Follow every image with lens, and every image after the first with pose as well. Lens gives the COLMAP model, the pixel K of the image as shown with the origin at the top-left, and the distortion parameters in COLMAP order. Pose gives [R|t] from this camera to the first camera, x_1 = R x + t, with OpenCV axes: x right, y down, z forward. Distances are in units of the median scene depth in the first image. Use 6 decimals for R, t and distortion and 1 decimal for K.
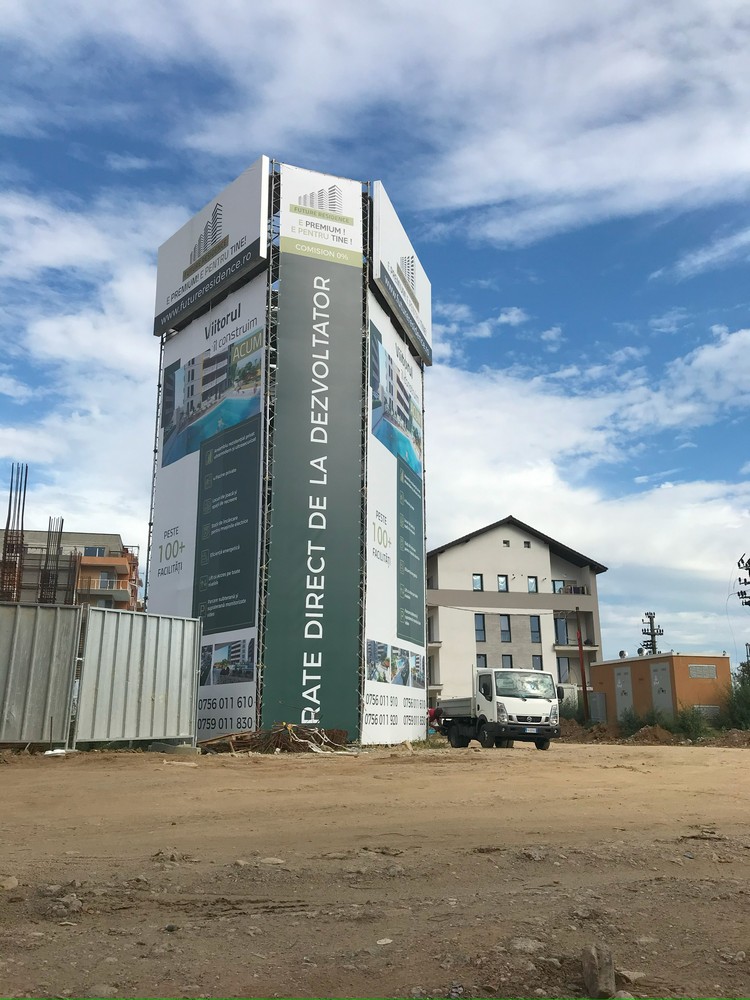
lens RADIAL K [[790.8, 0, 375.0], [0, 790.8, 500.0], [0, 0, 1]] dist [-0.005166, -0.012017]
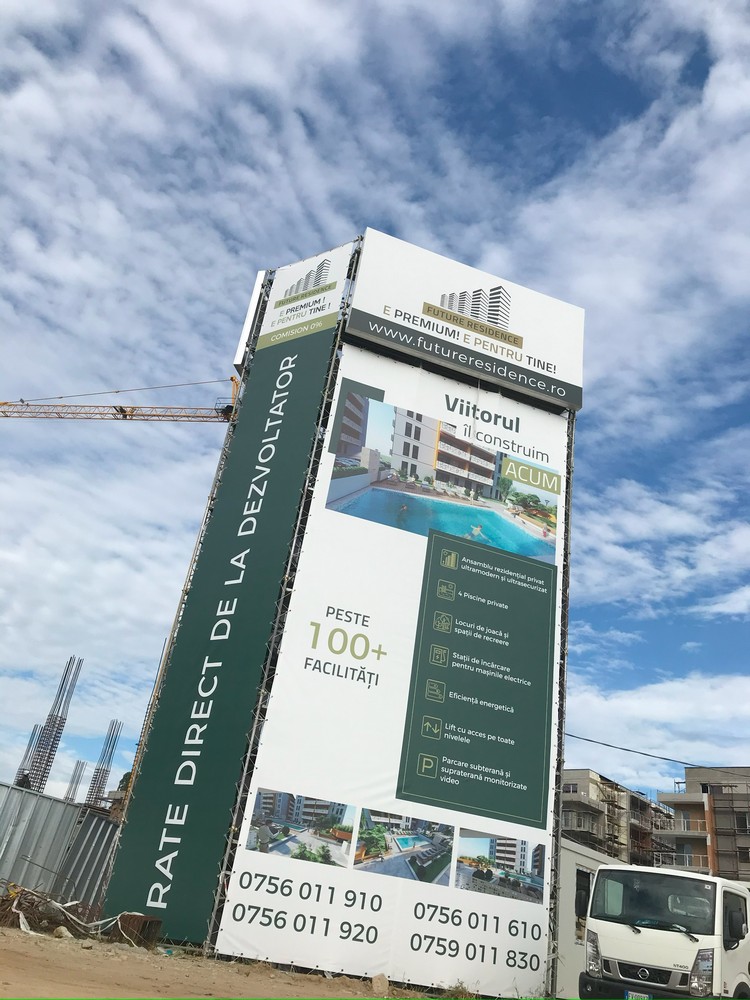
lens RADIAL K [[790.8, 0, 375.0], [0, 790.8, 500.0], [0, 0, 1]] dist [-0.005166, -0.012017]
pose [[0.633893, -0.287885, -0.717846, 0.633681], [0.080538, 0.947667, -0.308934, 0.161187], [0.769216, 0.138017, 0.623905, 0.622714]]
